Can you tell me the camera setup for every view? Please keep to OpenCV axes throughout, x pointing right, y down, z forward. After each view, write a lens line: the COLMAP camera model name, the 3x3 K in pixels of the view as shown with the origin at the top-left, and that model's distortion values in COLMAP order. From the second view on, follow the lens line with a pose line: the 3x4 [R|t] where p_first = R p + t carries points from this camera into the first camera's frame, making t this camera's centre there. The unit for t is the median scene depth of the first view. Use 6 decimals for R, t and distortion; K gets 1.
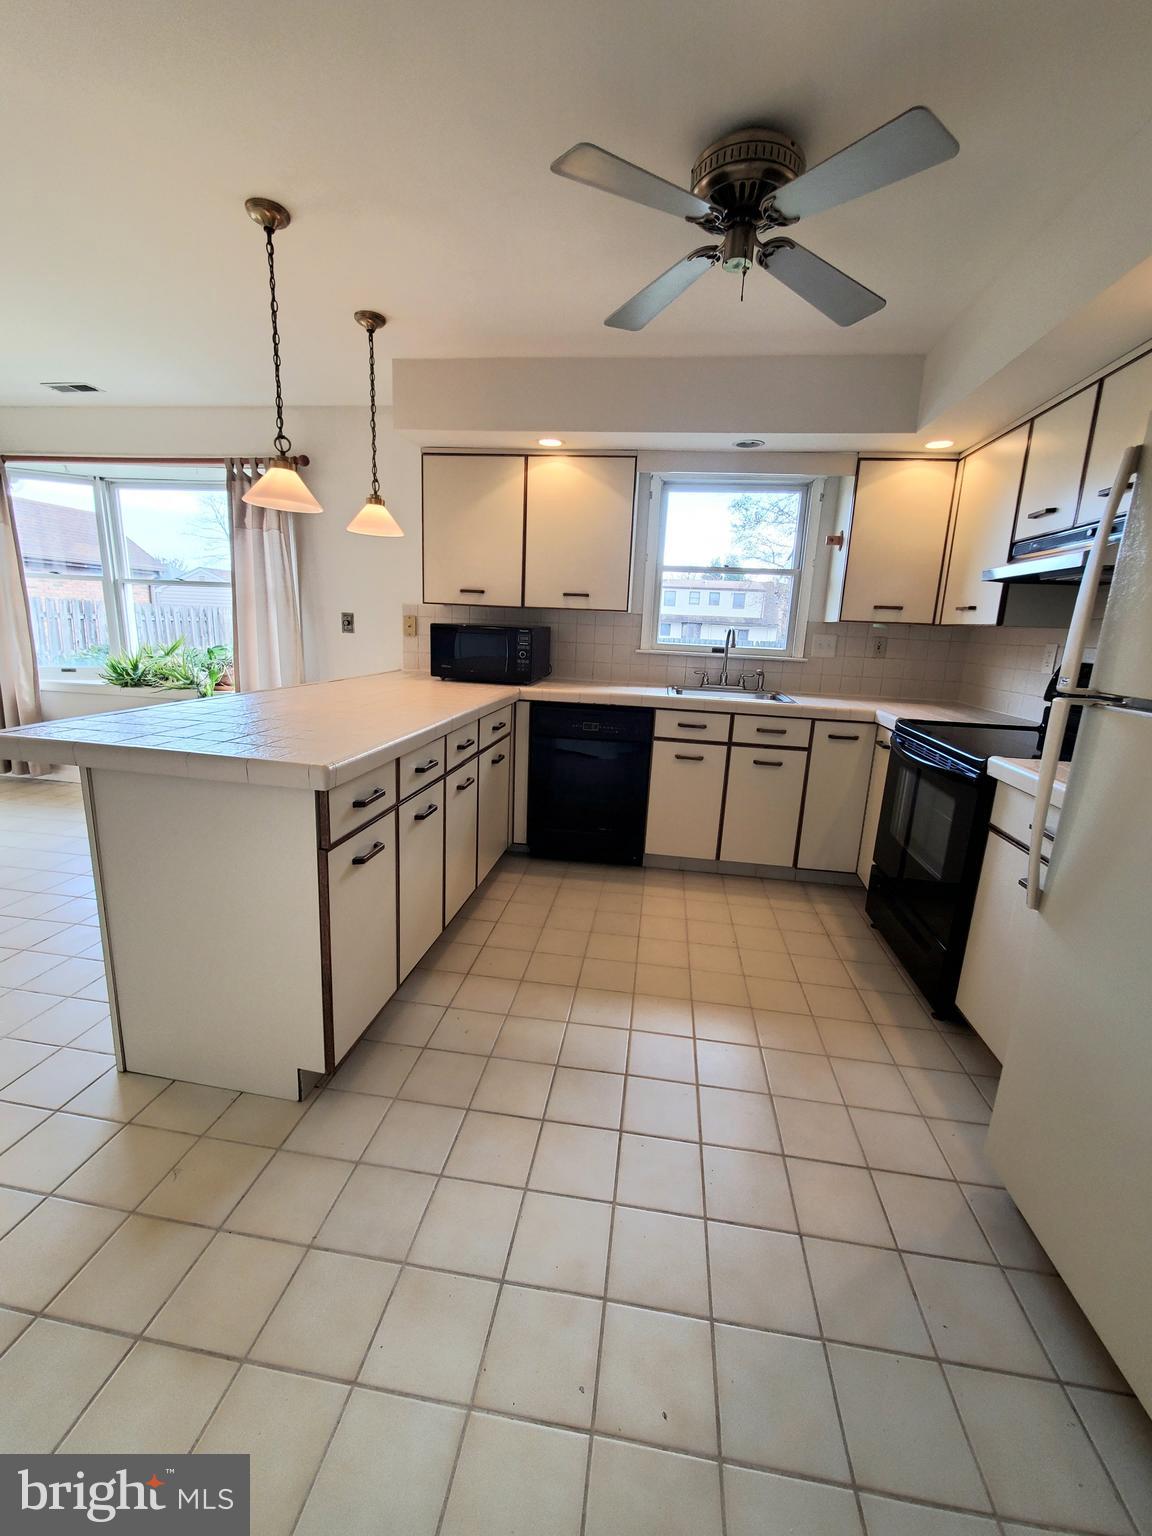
lens RADIAL K [[613.0, 0, 581.6], [0, 613.0, 760.9], [0, 0, 1]] dist [0.010666, 0.000064]
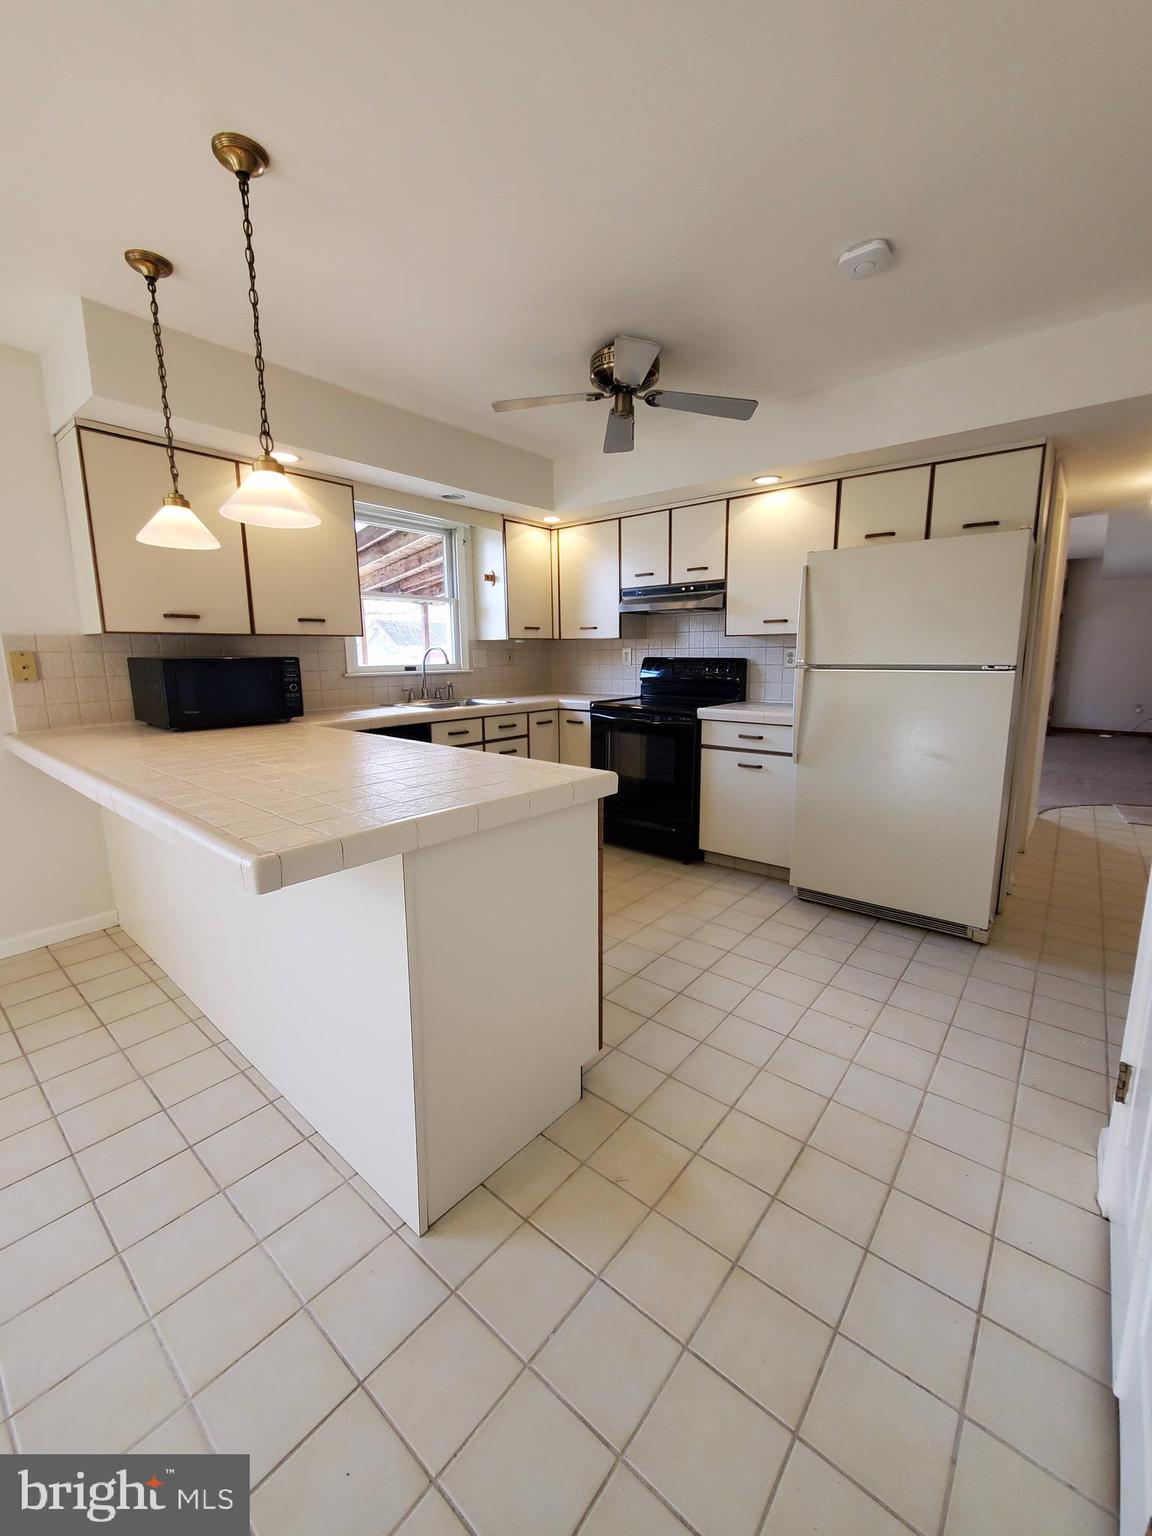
lens RADIAL K [[613.0, 0, 581.6], [0, 613.0, 760.9], [0, 0, 1]] dist [0.010666, 0.000064]
pose [[0.521842, -0.198588, 0.829605, -0.652093], [0.218631, 0.971177, 0.094953, -0.063293], [-0.824549, 0.131827, 0.550218, 0.178167]]
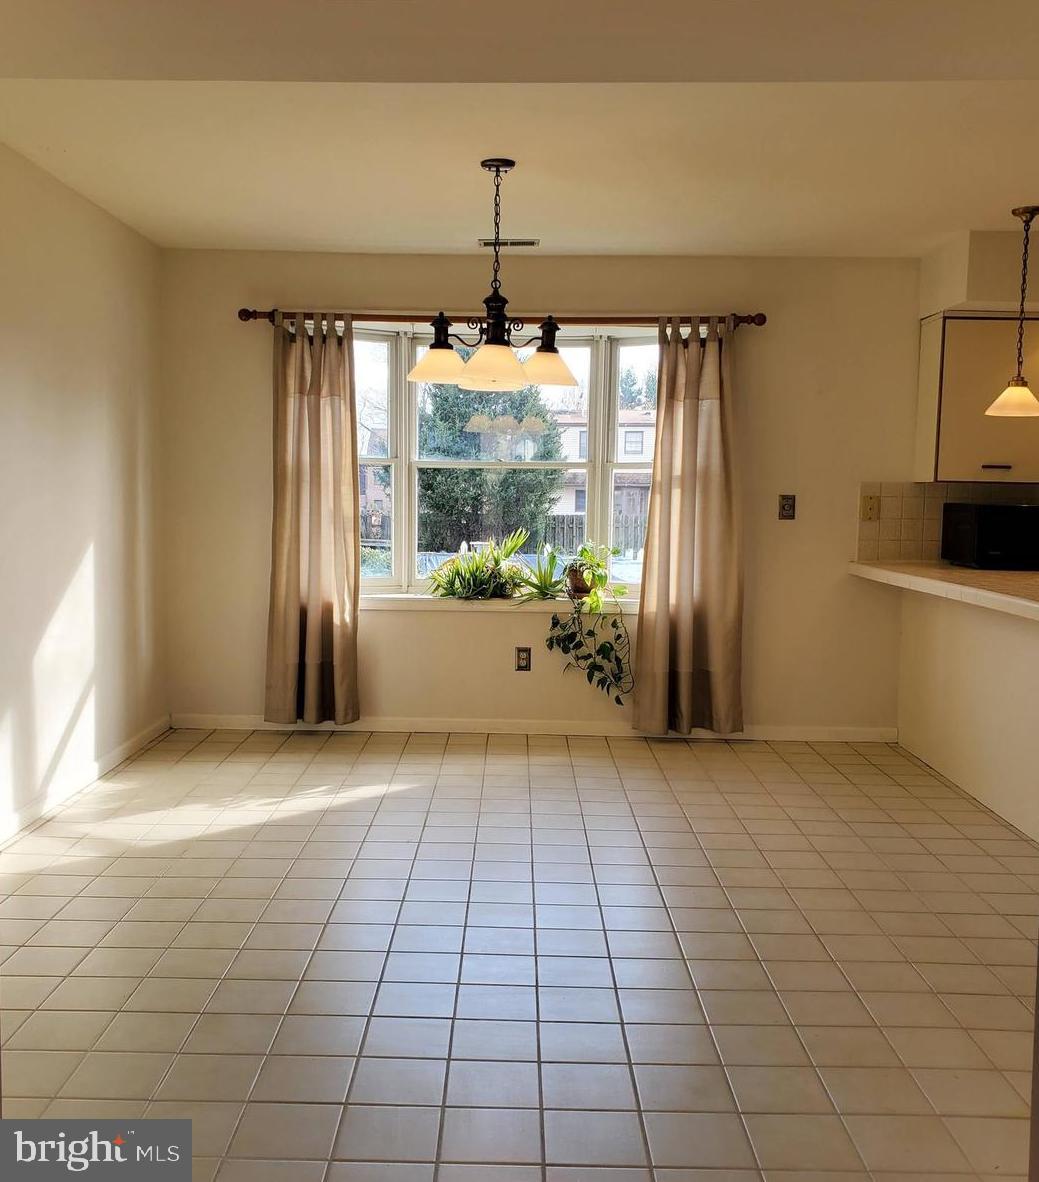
lens RADIAL K [[1186.9, 0, 519.5], [0, 1186.9, 591.0], [0, 0, 1]] dist [0.006393, 0.001550]
pose [[0.990111, -0.041579, 0.133980, -1.162431], [0.059122, 0.989783, -0.129746, 0.080972], [-0.127216, 0.136384, 0.982454, -0.581485]]
